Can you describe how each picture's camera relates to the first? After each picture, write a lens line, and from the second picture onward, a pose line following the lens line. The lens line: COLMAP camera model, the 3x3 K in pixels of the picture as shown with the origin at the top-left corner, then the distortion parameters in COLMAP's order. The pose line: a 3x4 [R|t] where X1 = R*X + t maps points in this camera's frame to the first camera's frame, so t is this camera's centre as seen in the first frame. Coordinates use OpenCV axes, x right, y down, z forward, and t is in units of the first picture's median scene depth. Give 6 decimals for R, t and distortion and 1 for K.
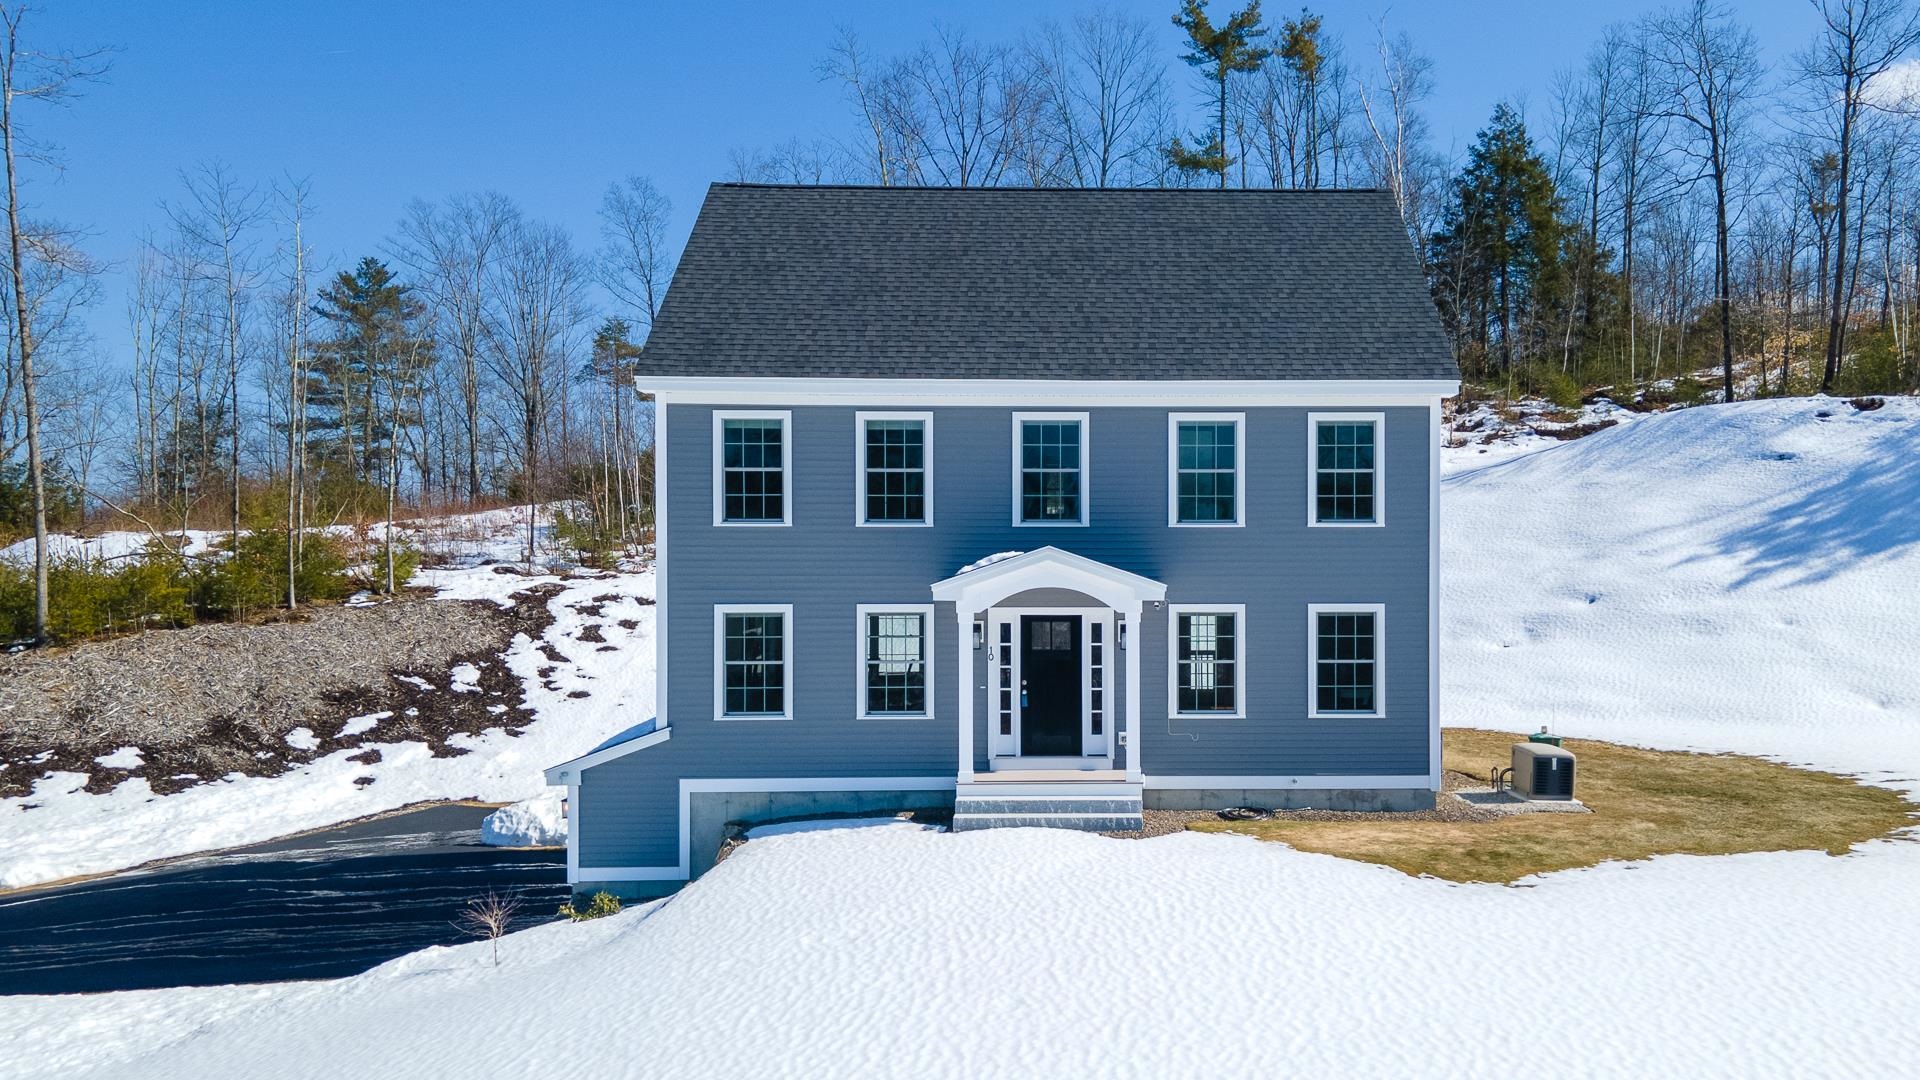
lens RADIAL K [[1478.4, 0, 1110.4], [0, 1478.4, 593.2], [0, 0, 1]] dist [0.039159, 0.002842]
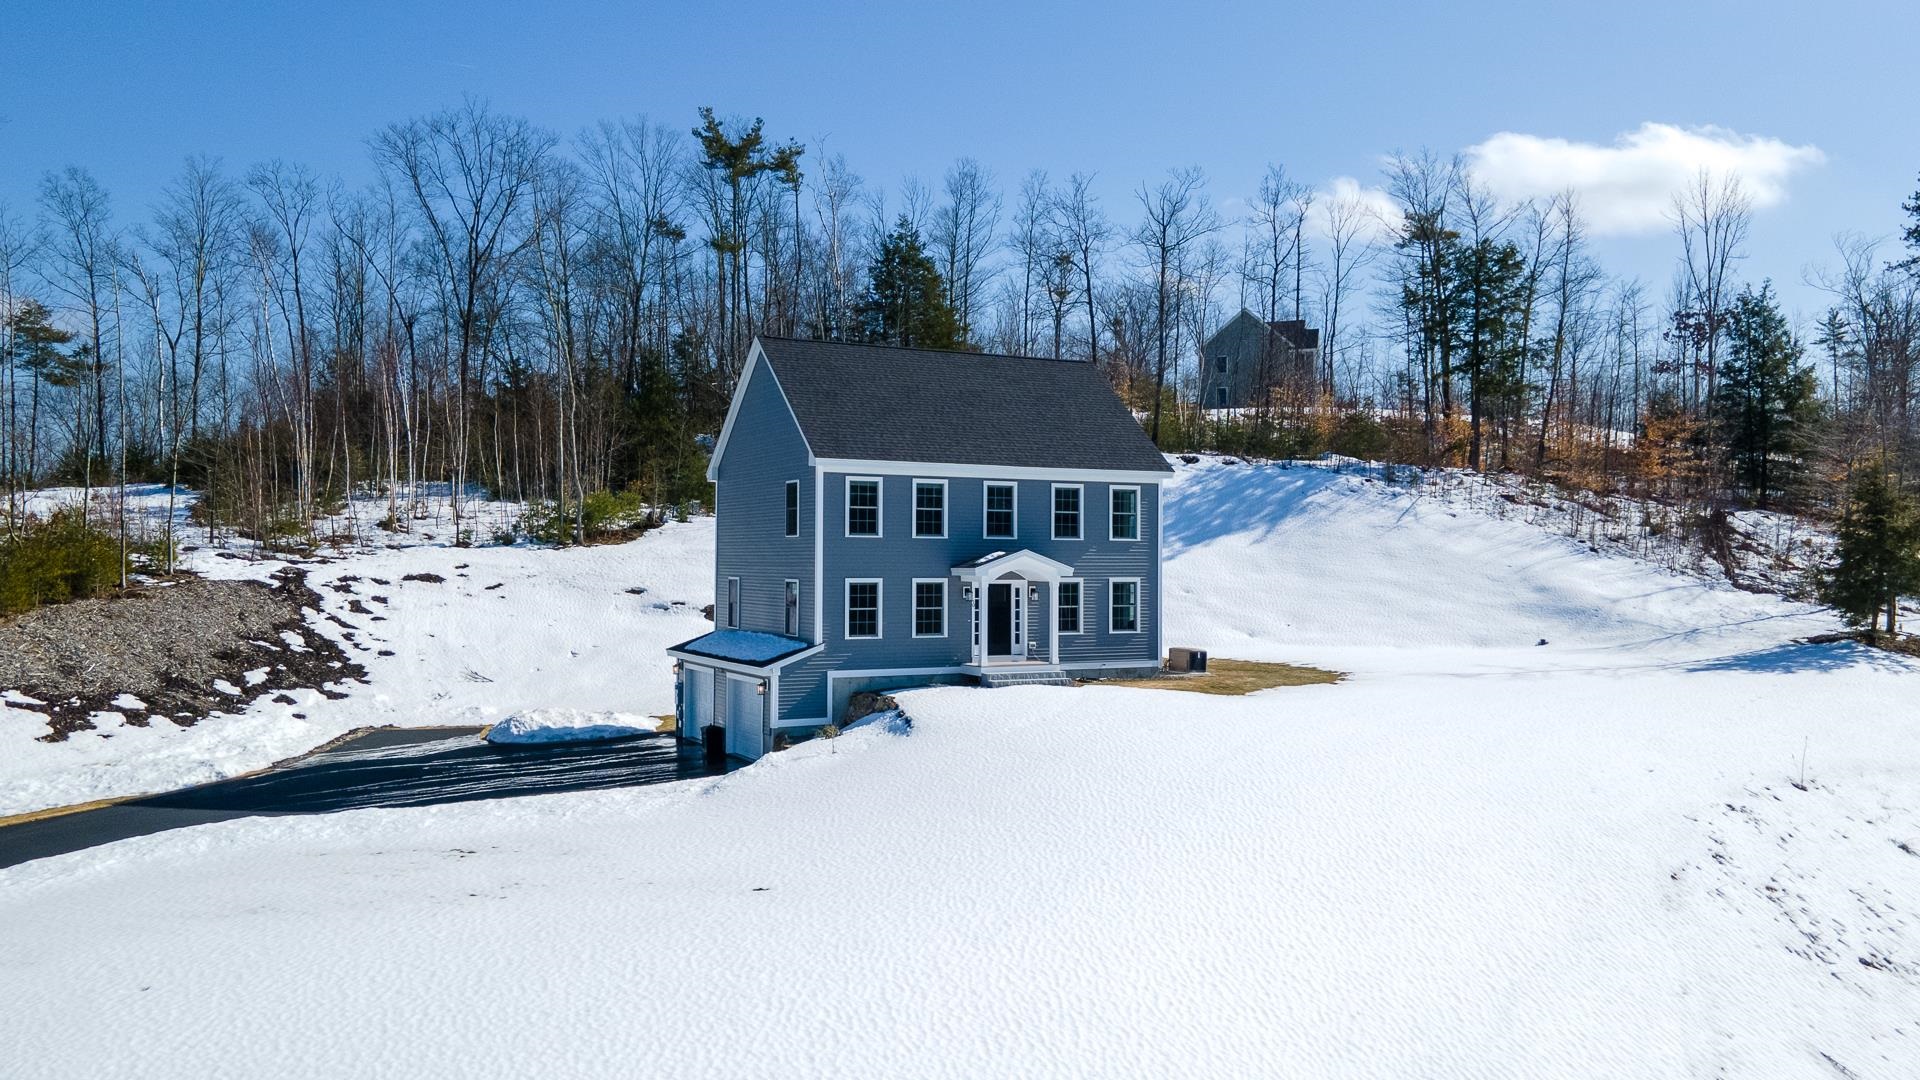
lens RADIAL K [[1448.7, 0, 955.9], [0, 1448.7, 549.7], [0, 0, 1]] dist [0.027161, 0.000103]
pose [[0.902194, 0.008406, 0.431249, -0.846143], [0.000457, 0.999791, -0.020445, 0.008290], [-0.431331, 0.018642, 0.902001, -0.658251]]
